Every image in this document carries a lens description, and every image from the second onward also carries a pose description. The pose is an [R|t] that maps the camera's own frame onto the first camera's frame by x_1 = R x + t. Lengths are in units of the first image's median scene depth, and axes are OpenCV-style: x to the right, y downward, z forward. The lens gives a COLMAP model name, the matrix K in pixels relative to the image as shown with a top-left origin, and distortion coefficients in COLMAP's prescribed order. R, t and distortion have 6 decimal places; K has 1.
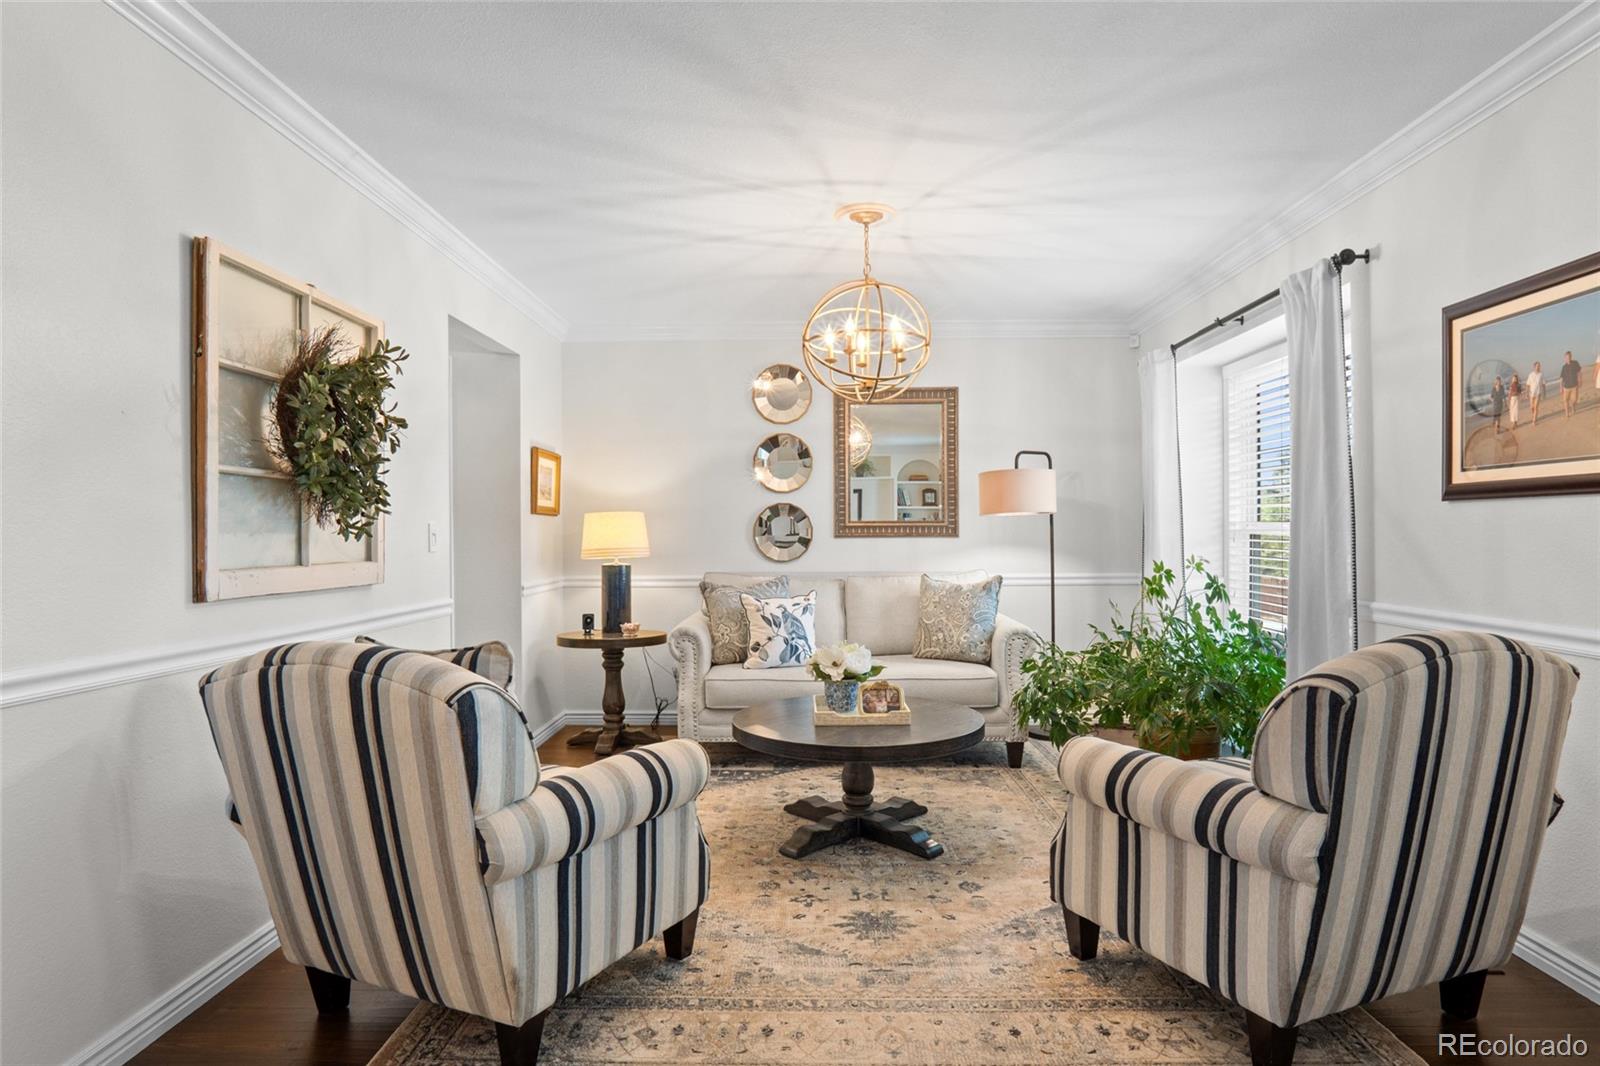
lens RADIAL K [[890.8, 0, 799.2], [0, 890.8, 548.3], [0, 0, 1]] dist [-0.036219, 0.009595]
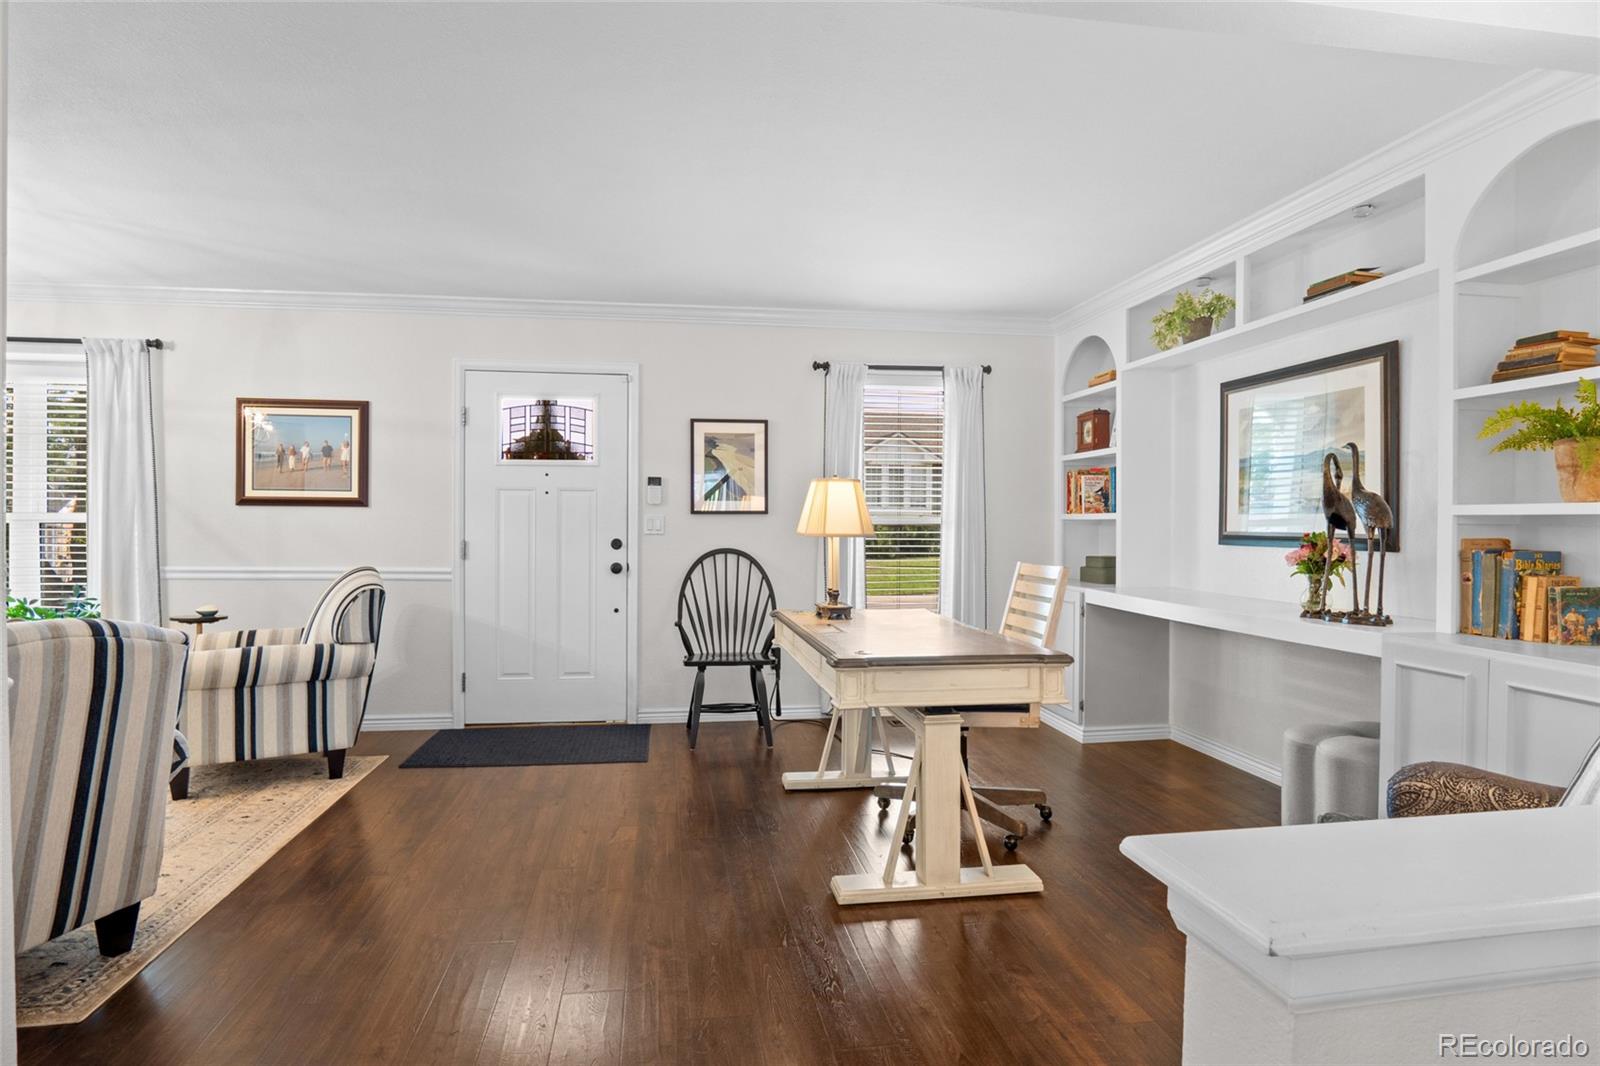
lens RADIAL K [[890.8, 0, 803.9], [0, 890.8, 520.5], [0, 0, 1]] dist [-0.036219, 0.009595]
pose [[-0.181057, 0.004094, 0.983464, -0.852118], [0.010895, 0.999938, -0.002157, -0.004347], [-0.983412, 0.010324, -0.181091, 0.125705]]
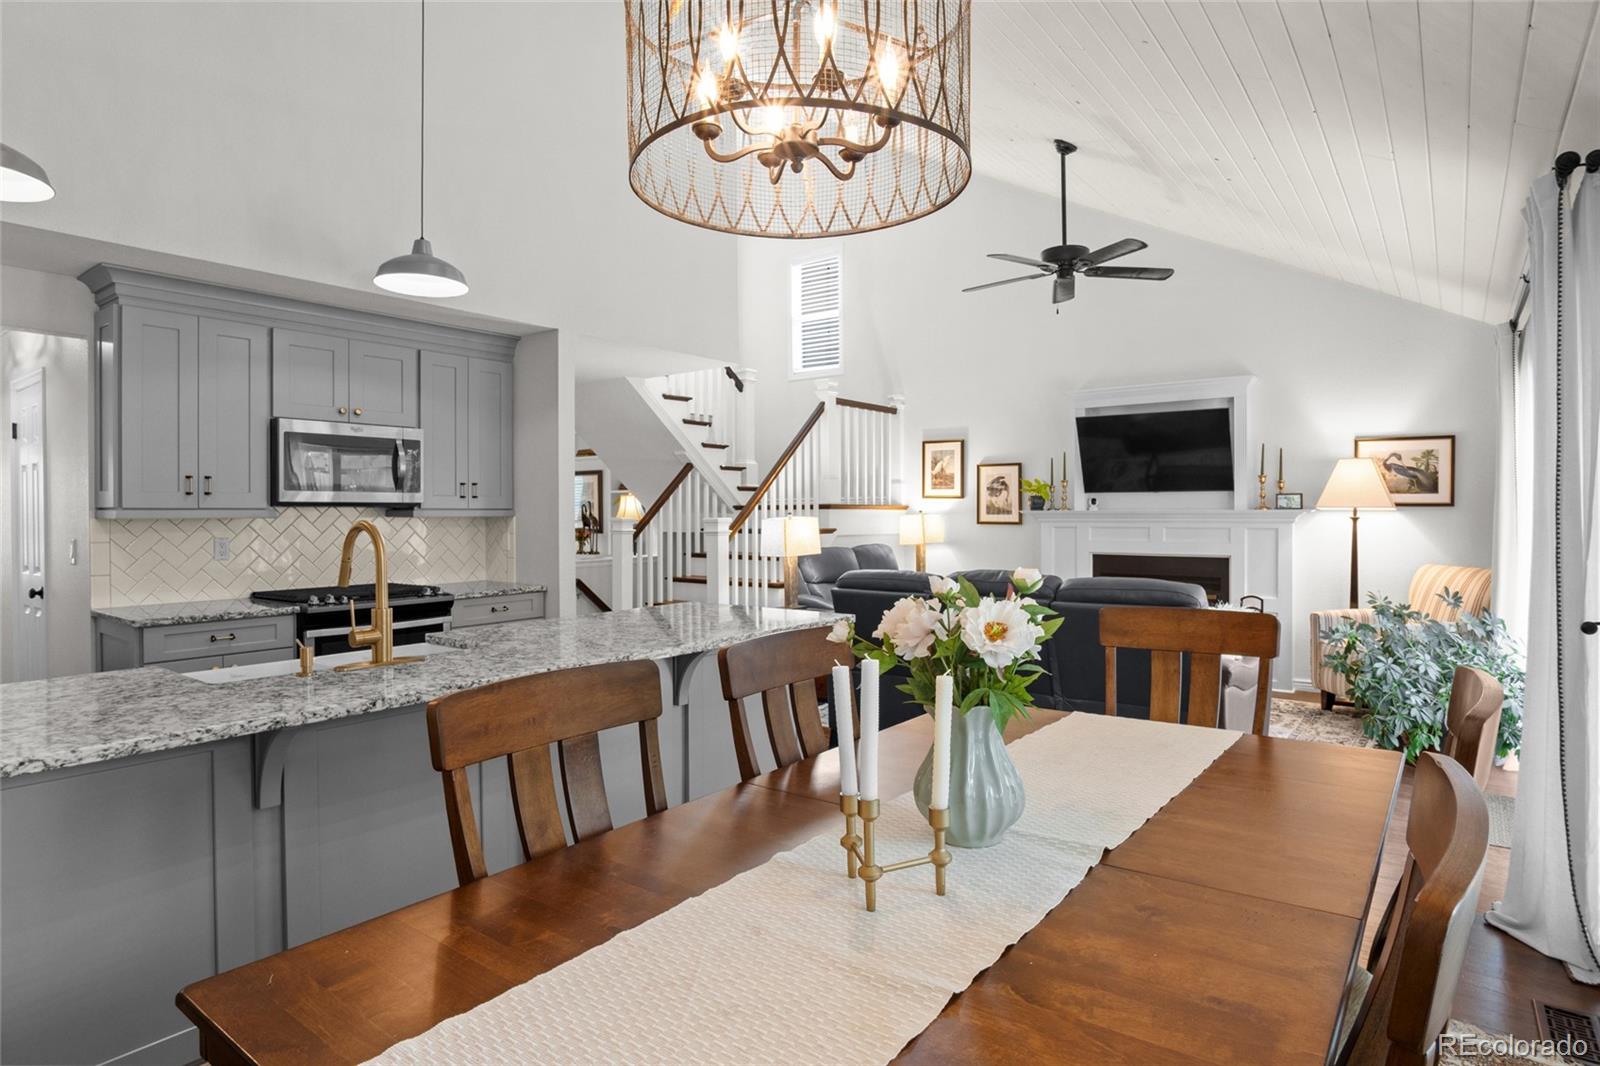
lens RADIAL K [[890.8, 0, 795.4], [0, 890.8, 532.0], [0, 0, 1]] dist [-0.036219, 0.009595]
pose [[-0.793467, -0.005504, 0.608589, -2.337583], [0.017593, 0.999334, 0.031975, -0.053312], [-0.608359, 0.036078, -0.792841, 1.285851]]
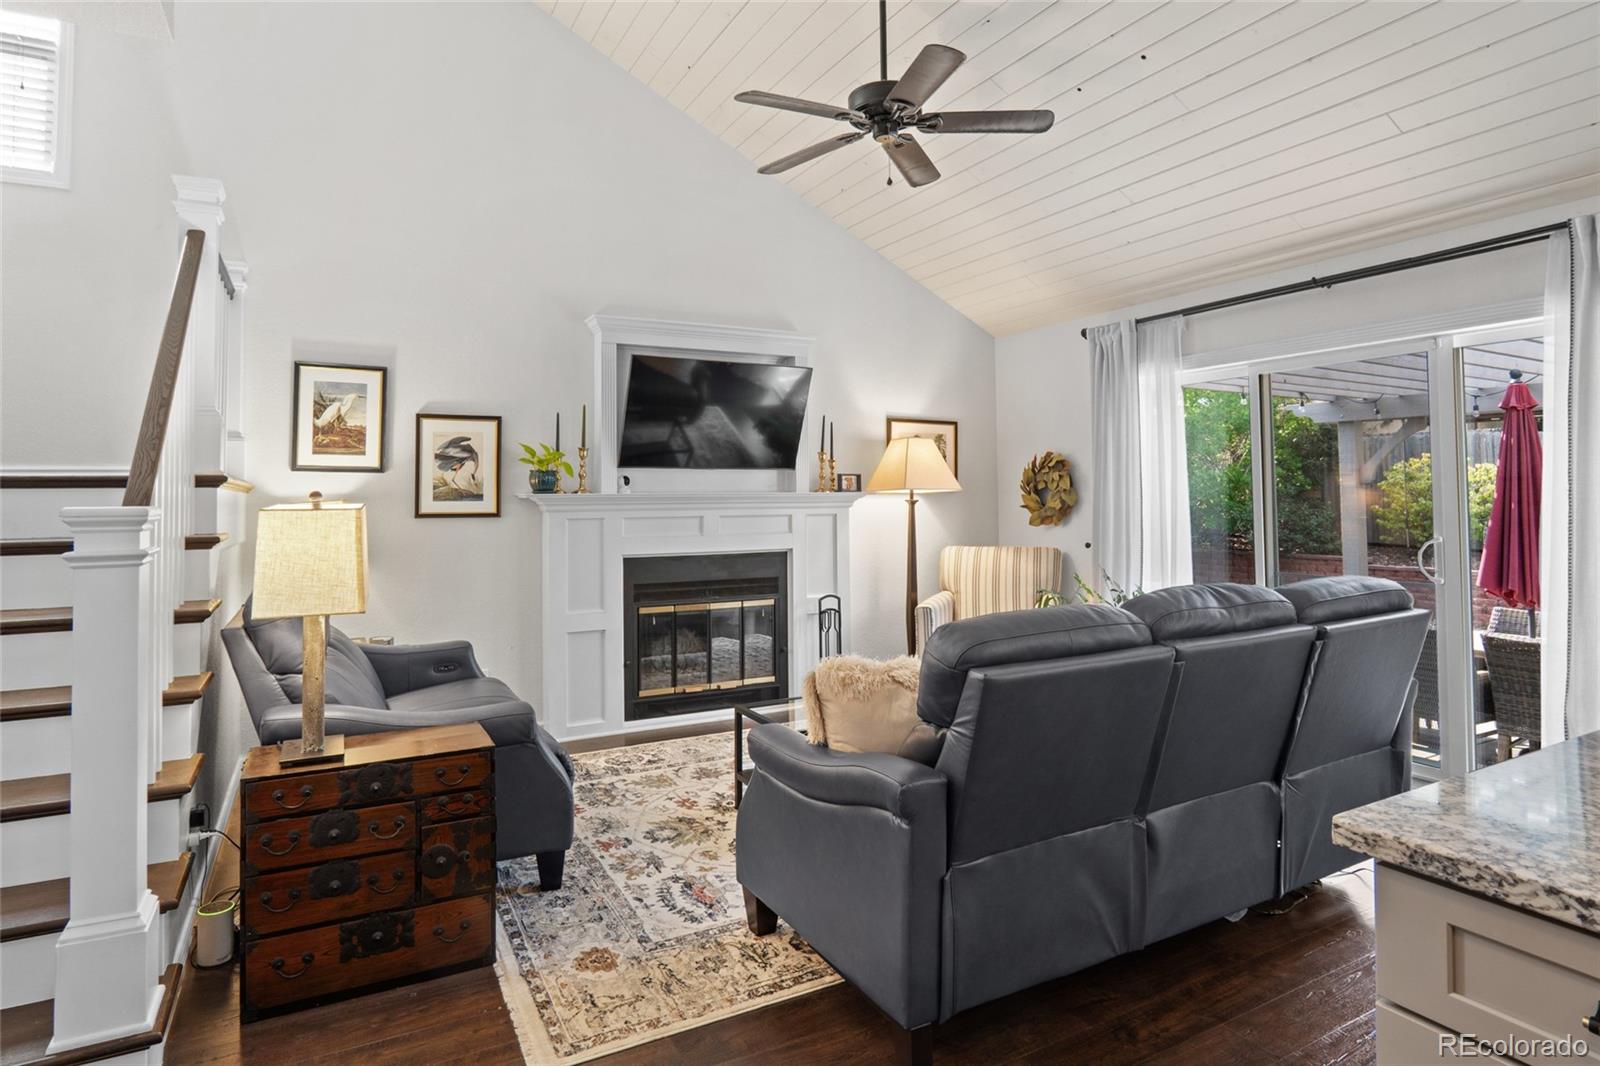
lens RADIAL K [[890.8, 0, 781.6], [0, 890.8, 488.7], [0, 0, 1]] dist [-0.036219, 0.009595]
pose [[-0.878884, 0.007143, -0.476981, -1.292699], [0.006308, 0.999974, 0.003352, -0.038197], [0.476993, -0.000063, -0.878907, 0.658513]]
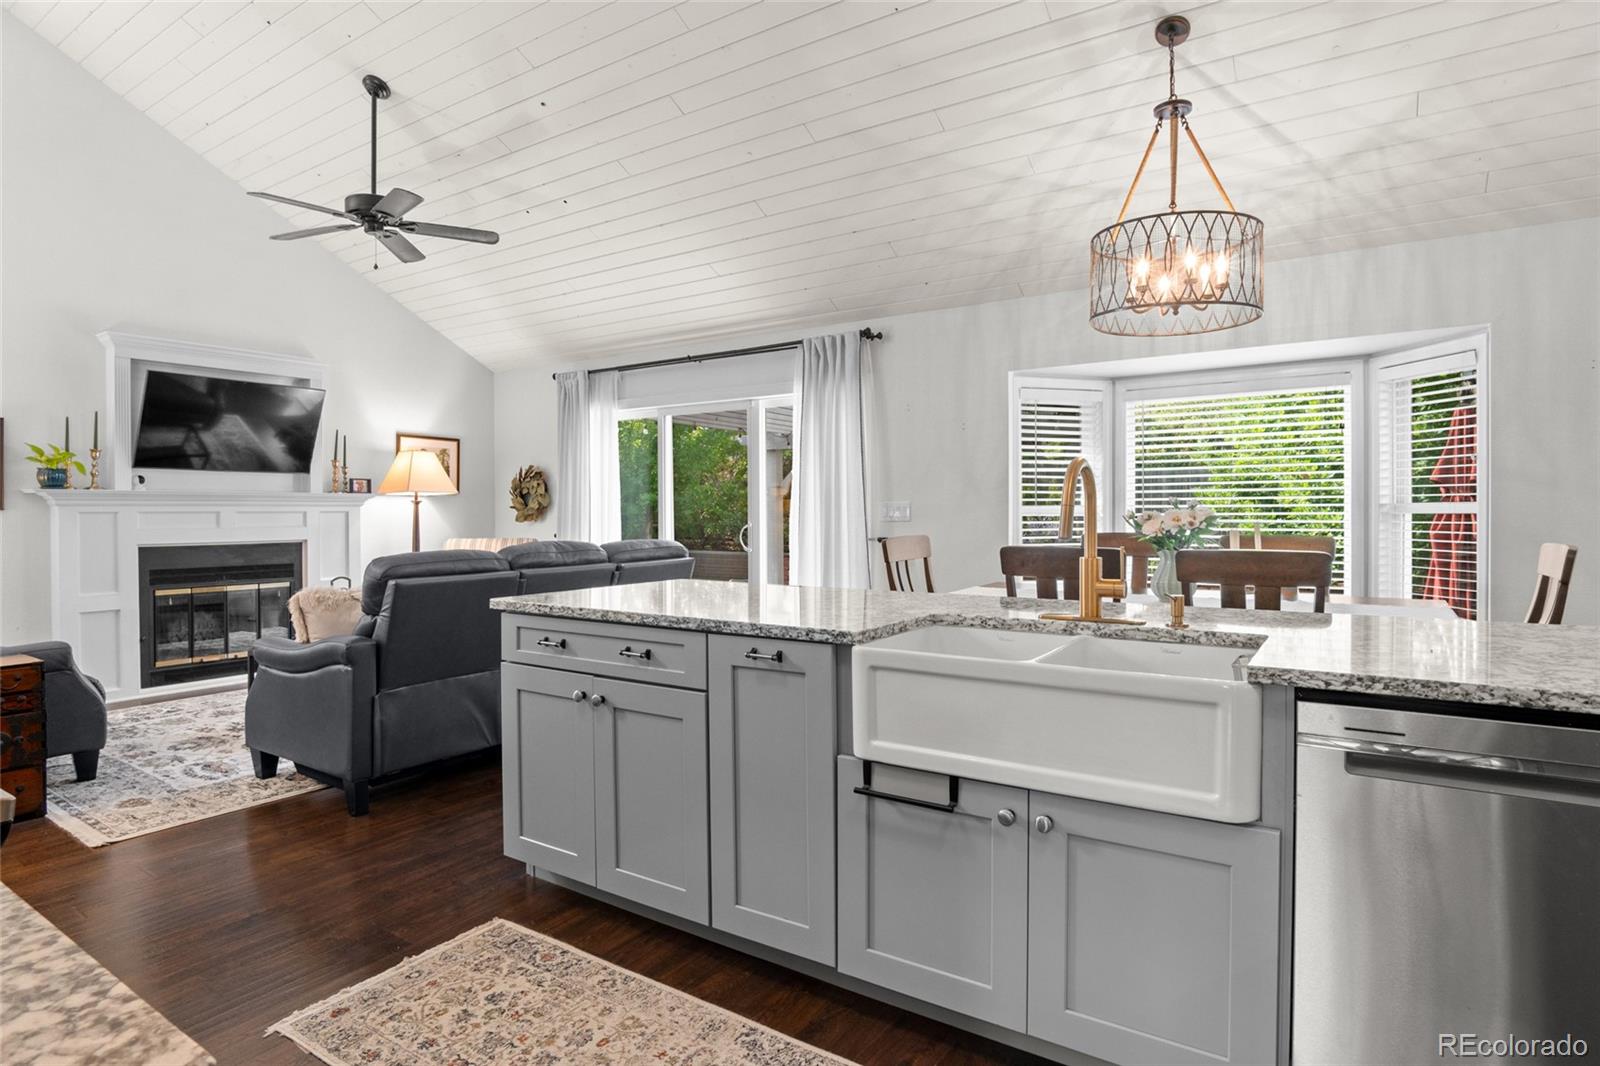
lens RADIAL K [[890.8, 0, 806.0], [0, 890.8, 522.0], [0, 0, 1]] dist [-0.036219, 0.009595]
pose [[-0.544485, 0.017098, -0.838597, -1.095344], [-0.005439, 0.999699, 0.023915, -0.017575], [0.838753, 0.017583, -0.544228, 1.125915]]
